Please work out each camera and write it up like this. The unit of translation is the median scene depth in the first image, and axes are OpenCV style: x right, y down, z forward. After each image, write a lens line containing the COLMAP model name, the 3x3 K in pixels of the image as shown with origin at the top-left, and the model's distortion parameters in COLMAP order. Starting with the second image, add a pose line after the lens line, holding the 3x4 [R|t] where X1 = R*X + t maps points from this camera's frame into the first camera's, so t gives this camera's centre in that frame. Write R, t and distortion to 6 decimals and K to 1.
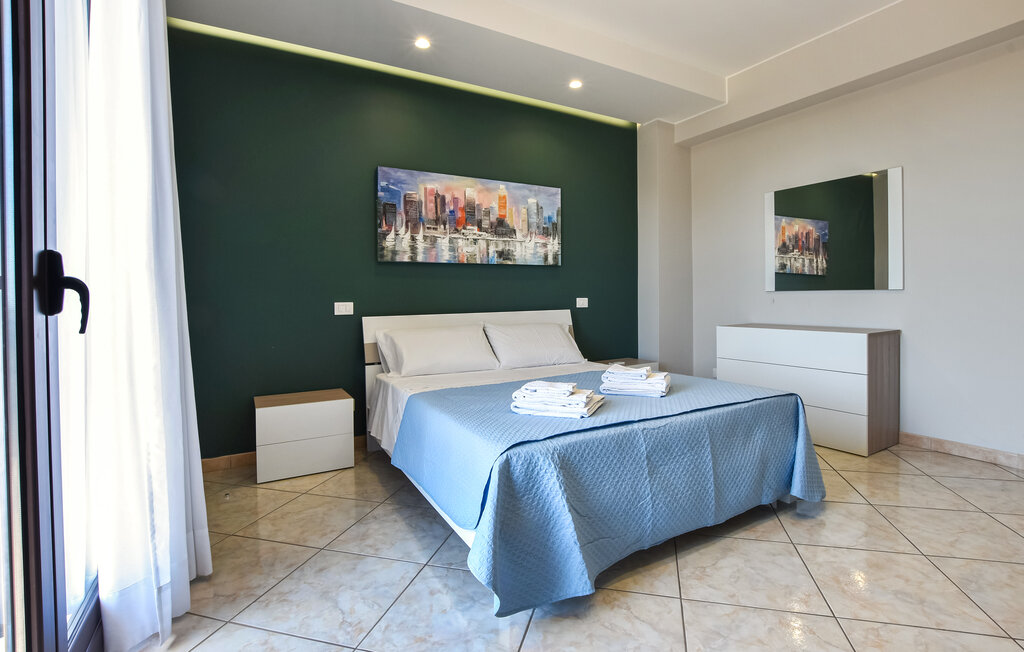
lens RADIAL K [[491.2, 0, 534.6], [0, 491.2, 300.9], [0, 0, 1]] dist [-0.027555, -0.001555]
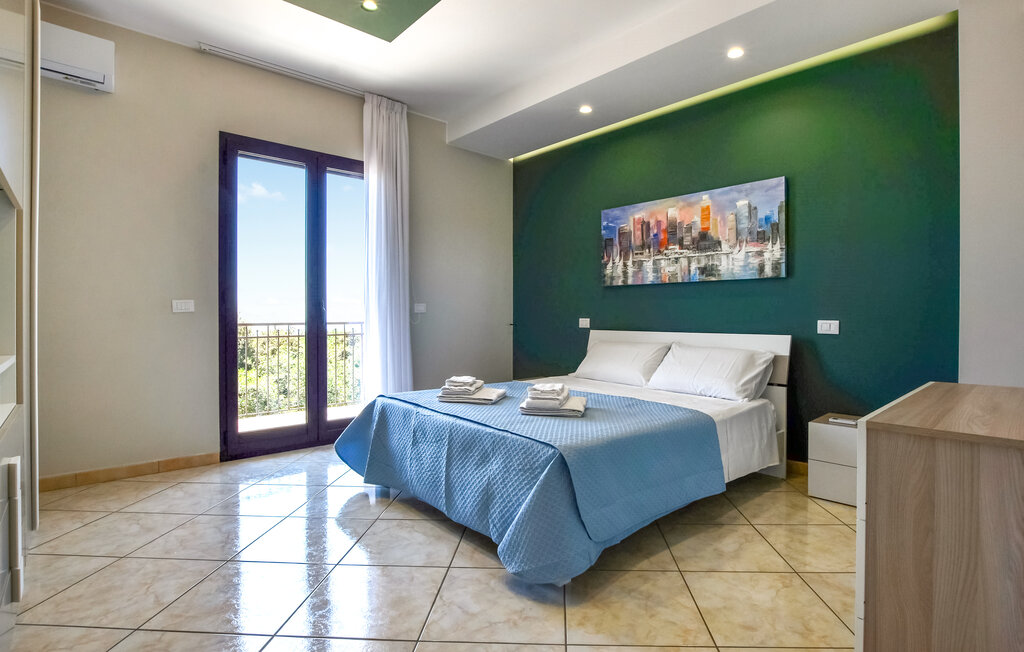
lens RADIAL K [[491.2, 0, 509.4], [0, 491.2, 321.3], [0, 0, 1]] dist [-0.027555, -0.001555]
pose [[0.192772, 0.026501, -0.980886, 0.787155], [-0.015221, 0.999596, 0.024015, -0.016070], [0.981125, 0.010300, 0.193098, 0.474698]]
